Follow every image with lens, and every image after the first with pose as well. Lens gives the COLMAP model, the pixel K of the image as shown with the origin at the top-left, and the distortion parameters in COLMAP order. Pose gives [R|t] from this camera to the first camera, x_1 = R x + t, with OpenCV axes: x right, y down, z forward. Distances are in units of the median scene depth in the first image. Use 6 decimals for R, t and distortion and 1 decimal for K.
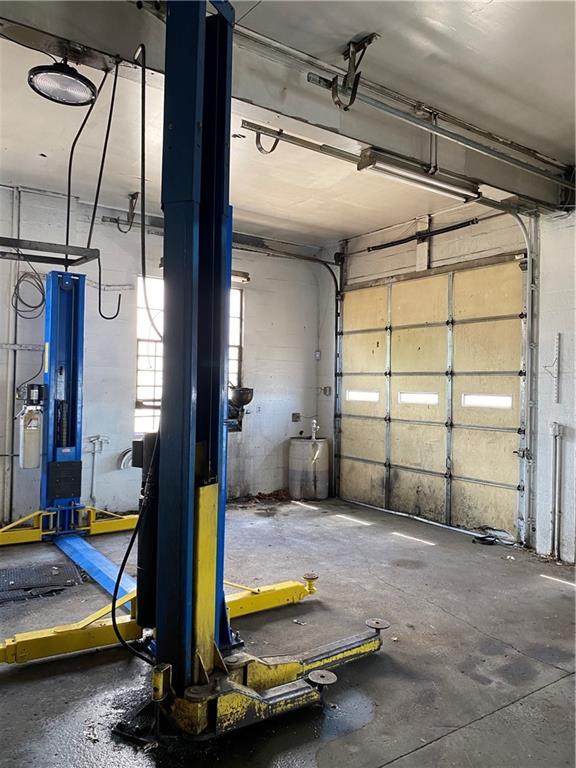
lens RADIAL K [[585.9, 0, 291.7], [0, 585.9, 378.8], [0, 0, 1]] dist [0.018344, -0.028084]
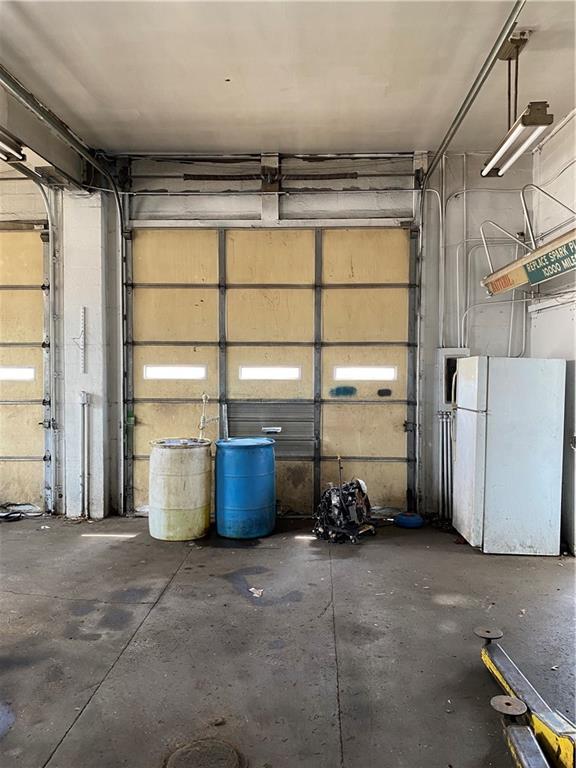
lens RADIAL K [[585.9, 0, 291.7], [0, 585.9, 378.8], [0, 0, 1]] dist [0.018344, -0.028084]
pose [[0.613681, -0.039658, 0.788557, -0.145316], [0.002247, 0.998821, 0.048484, 0.000883], [-0.789551, -0.027982, 0.613047, 0.048824]]
